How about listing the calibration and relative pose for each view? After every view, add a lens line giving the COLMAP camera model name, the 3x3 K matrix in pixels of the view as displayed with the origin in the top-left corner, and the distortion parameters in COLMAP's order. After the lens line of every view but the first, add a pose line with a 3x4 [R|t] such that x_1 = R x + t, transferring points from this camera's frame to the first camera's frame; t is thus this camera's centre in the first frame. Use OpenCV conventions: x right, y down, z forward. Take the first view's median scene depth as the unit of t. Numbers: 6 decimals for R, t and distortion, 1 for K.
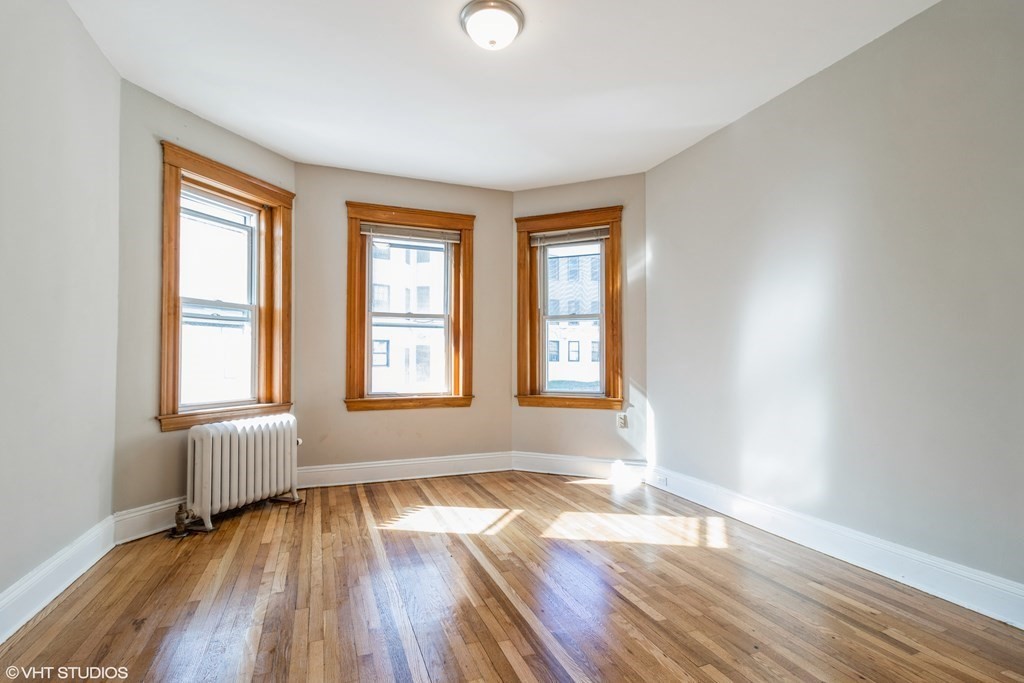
lens RADIAL K [[476.3, 0, 512.5], [0, 476.3, 349.1], [0, 0, 1]] dist [-0.006848, 0.000208]
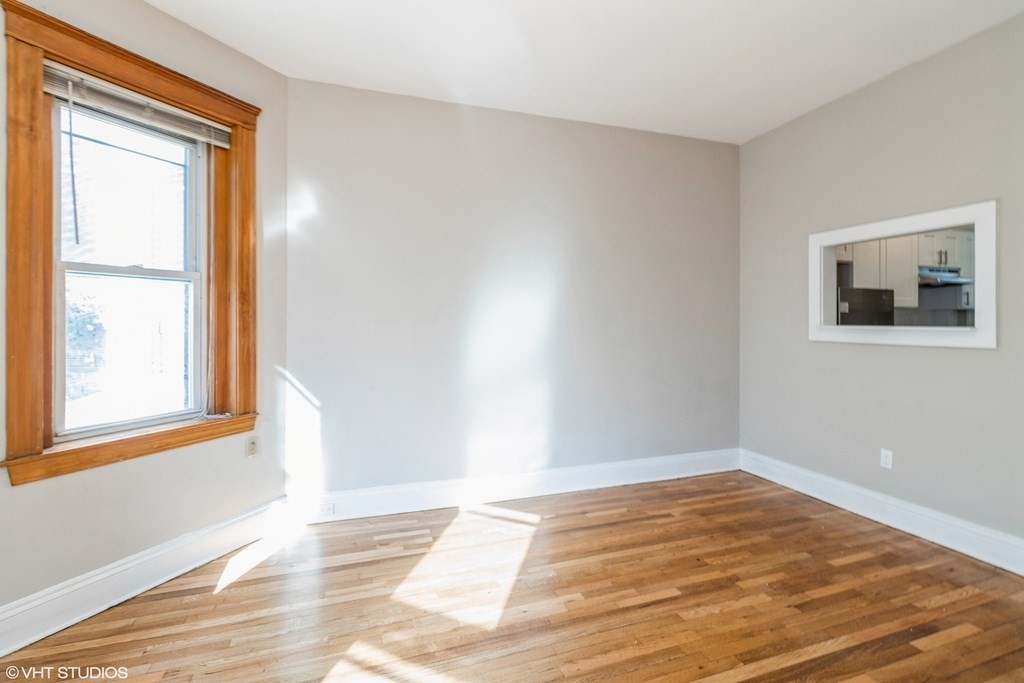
lens RADIAL K [[476.3, 0, 501.1], [0, 476.3, 317.6], [0, 0, 1]] dist [-0.006848, 0.000208]
pose [[0.058789, -0.000973, 0.998270, -0.482905], [-0.019170, 0.999814, 0.002103, -0.038359], [-0.998086, -0.019260, 0.058759, 0.801584]]
